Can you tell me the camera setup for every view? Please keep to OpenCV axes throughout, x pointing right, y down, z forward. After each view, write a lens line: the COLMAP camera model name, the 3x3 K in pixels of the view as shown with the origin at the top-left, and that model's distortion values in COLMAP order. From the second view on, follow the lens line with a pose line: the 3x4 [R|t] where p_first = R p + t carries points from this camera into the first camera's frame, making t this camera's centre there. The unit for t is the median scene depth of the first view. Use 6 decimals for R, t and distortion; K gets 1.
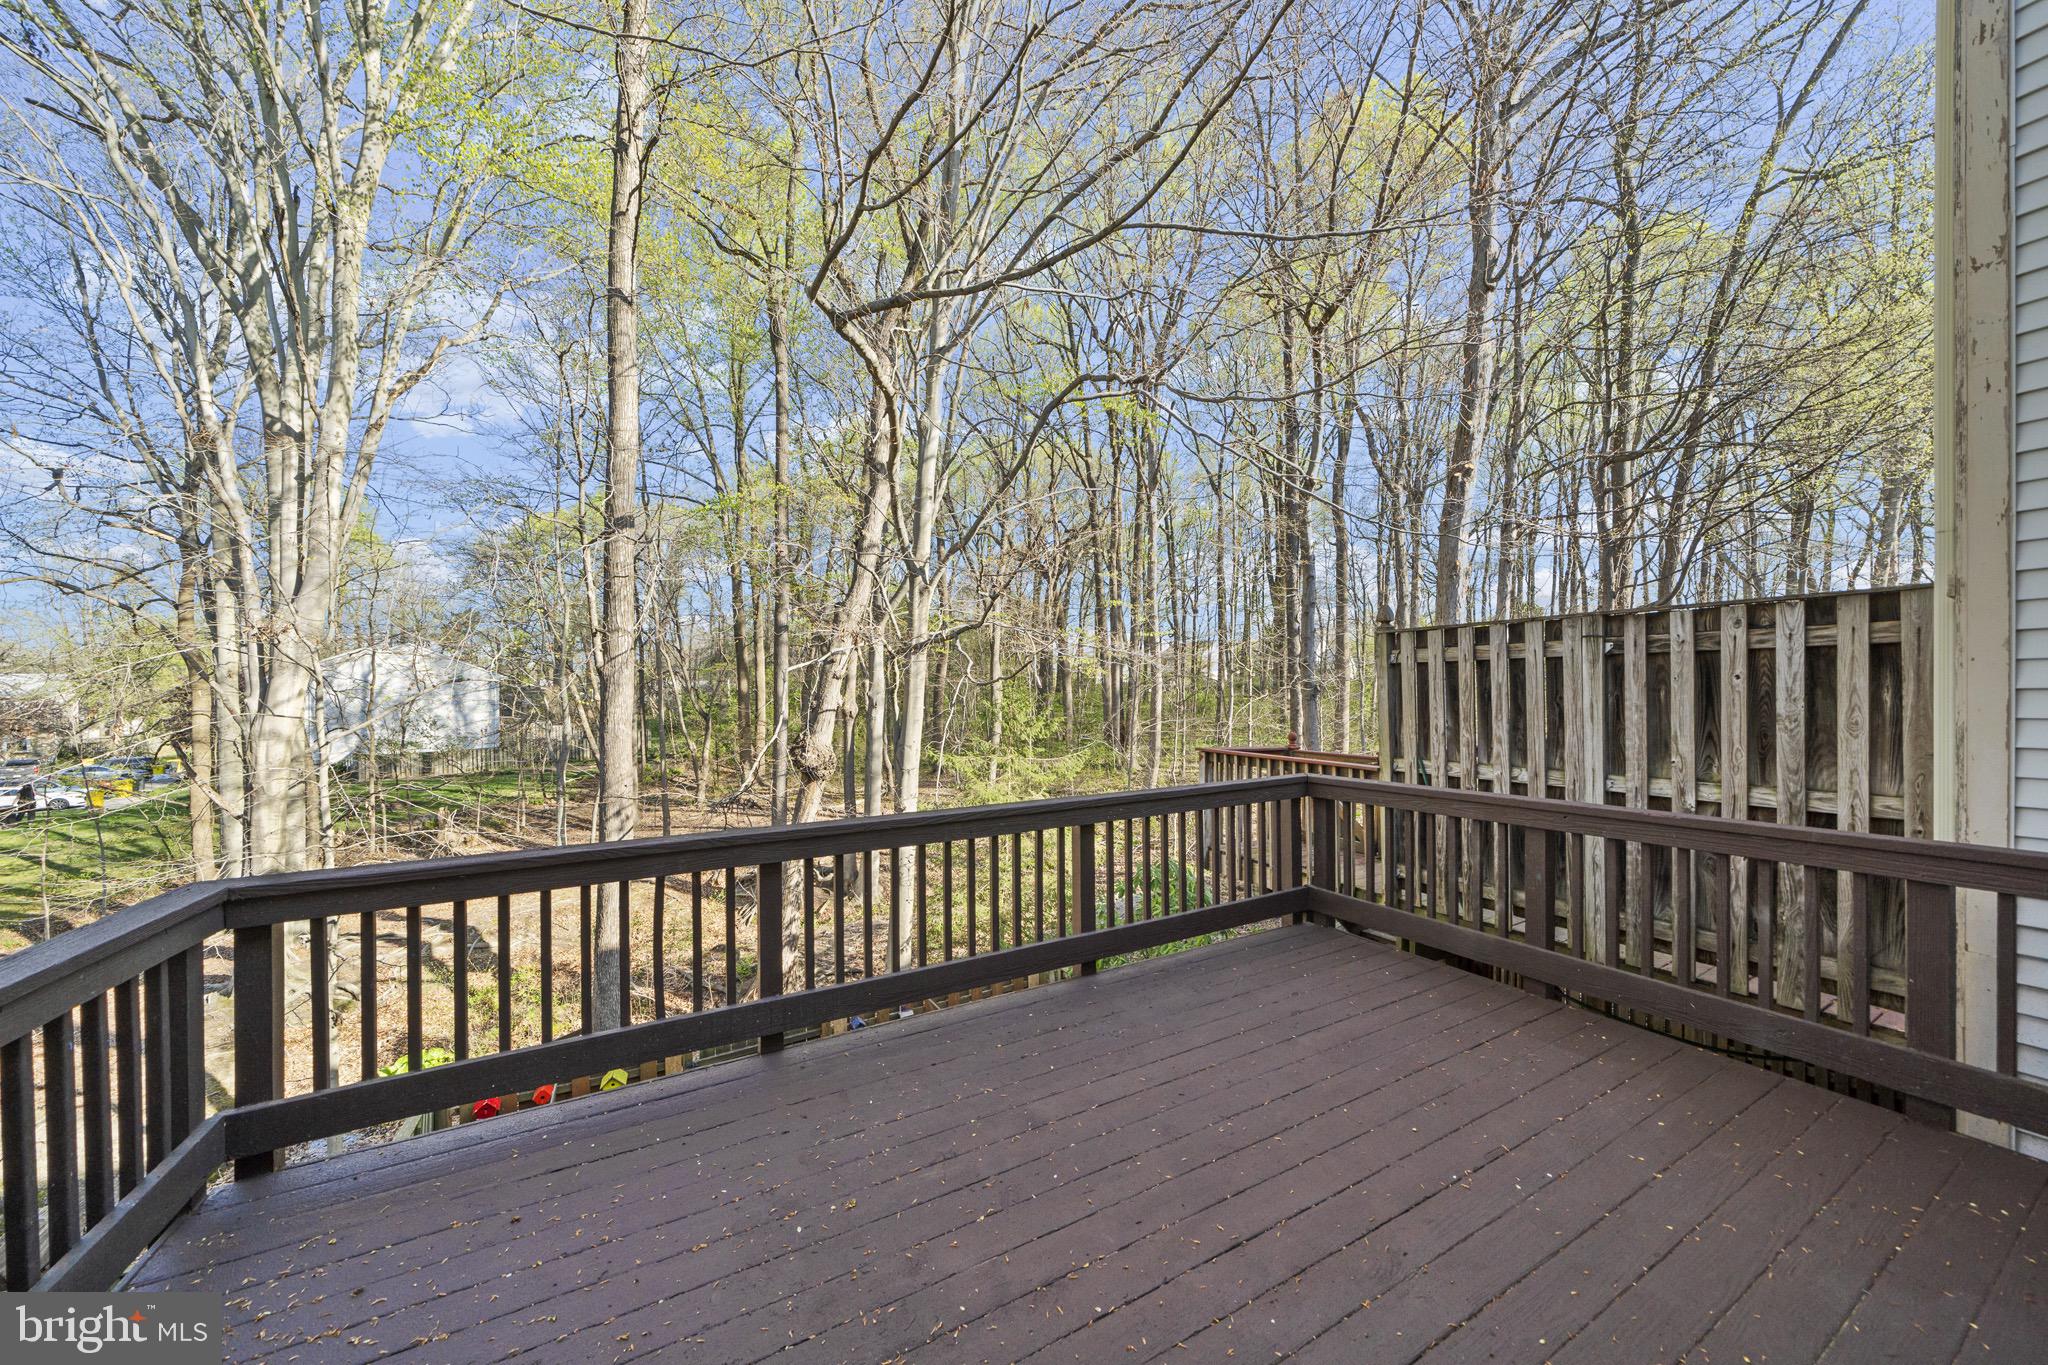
lens RADIAL K [[709.7, 0, 1029.3], [0, 709.7, 694.9], [0, 0, 1]] dist [-0.002925, -0.000088]
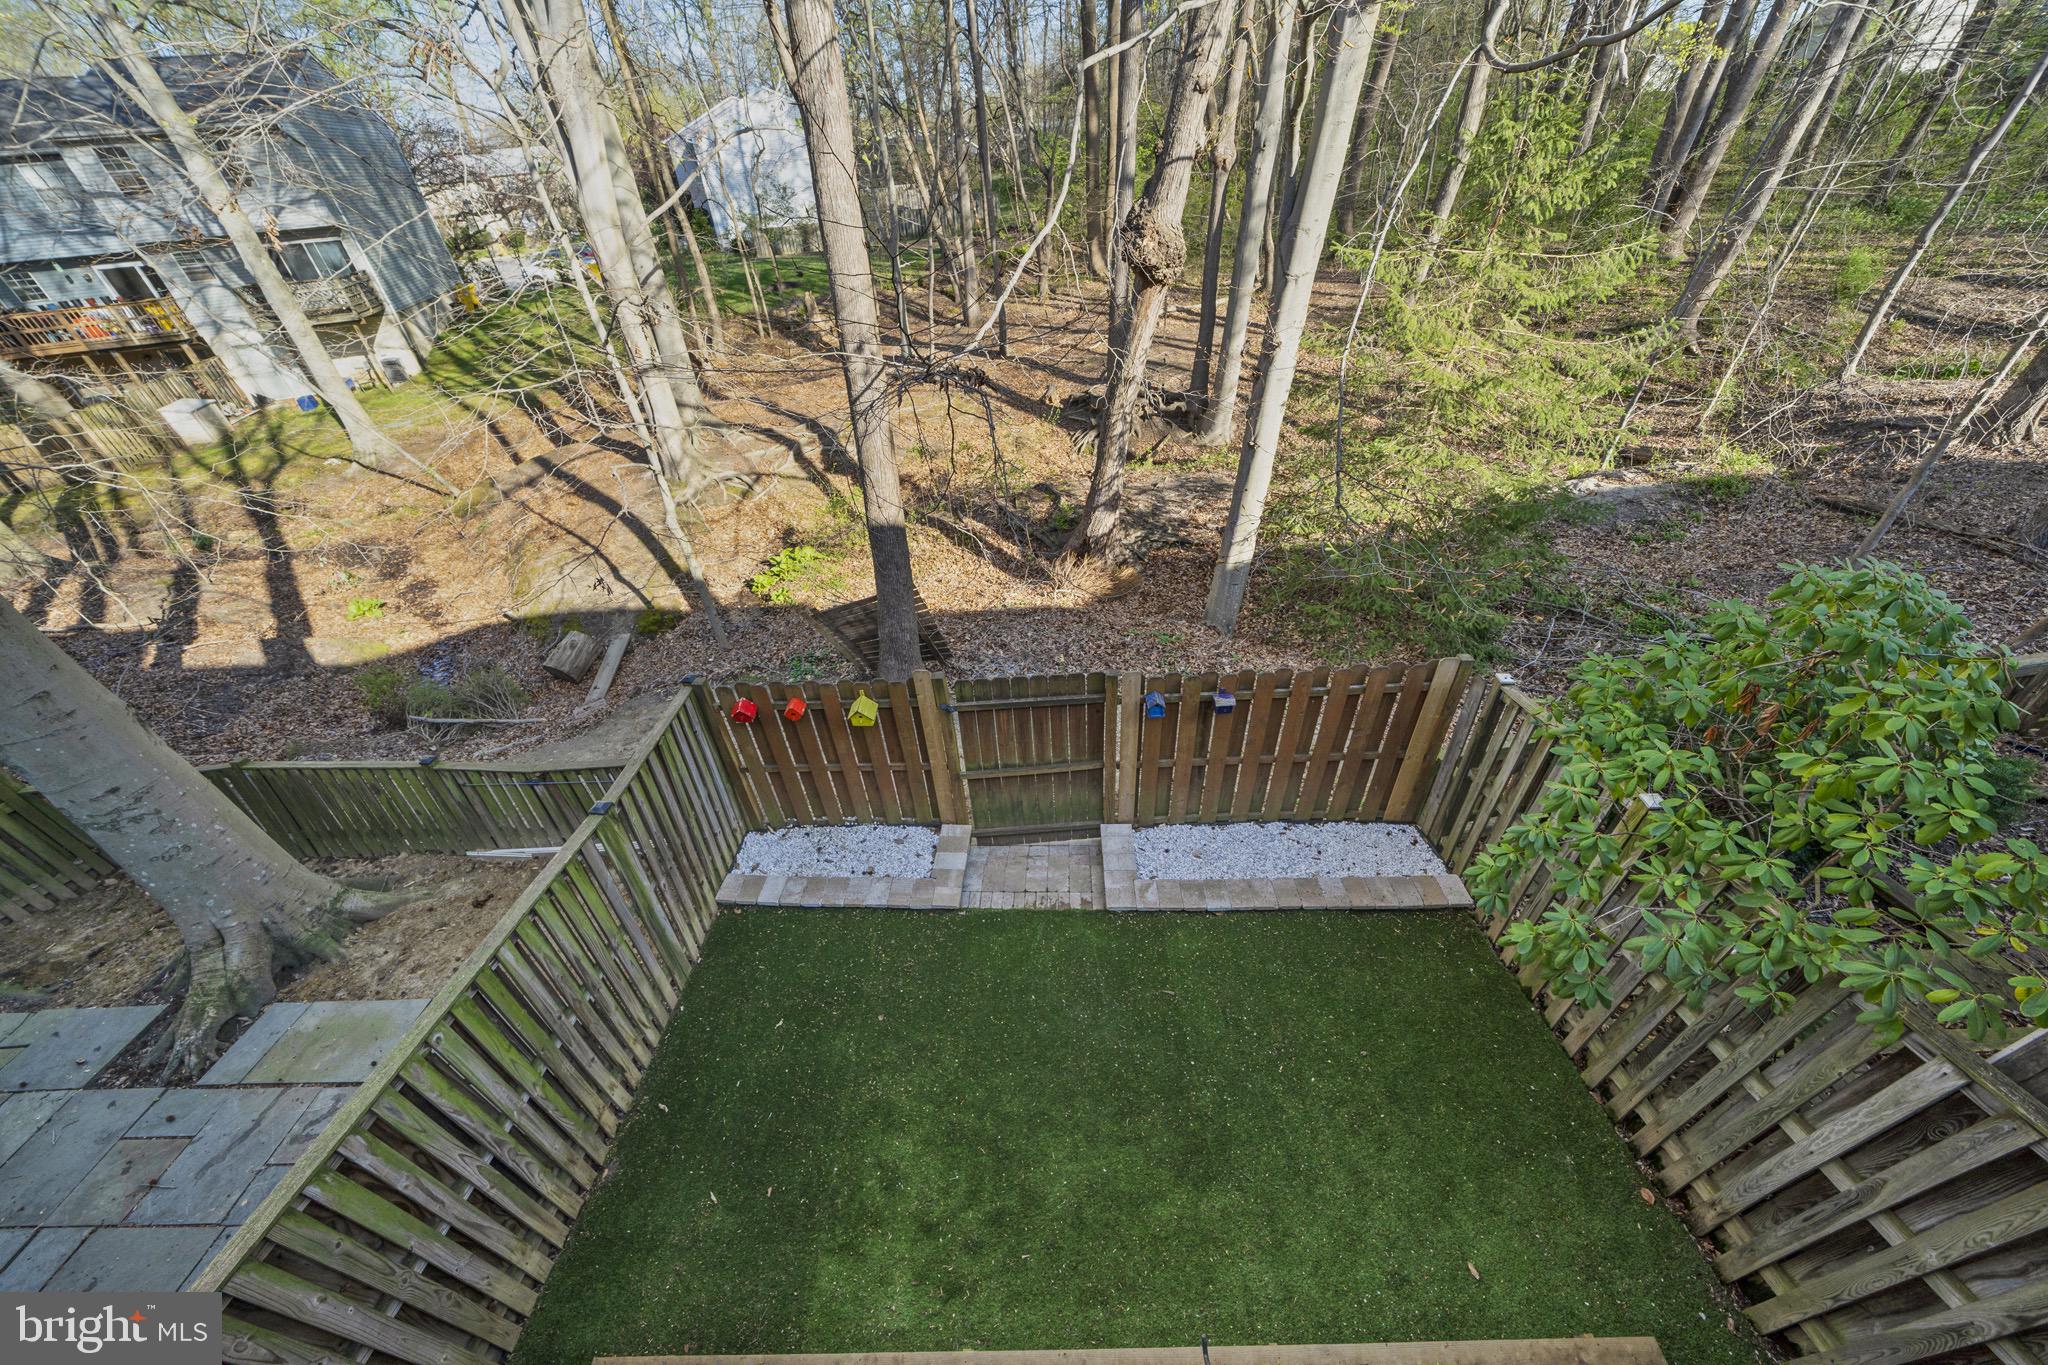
lens RADIAL K [[709.7, 0, 1020.5], [0, 709.7, 678.2], [0, 0, 1]] dist [-0.002925, -0.000088]
pose [[0.883824, 0.252390, -0.393896, -0.040268], [0.040536, 0.797501, 0.601955, 0.004592], [0.466060, -0.547989, 0.694619, 0.209487]]
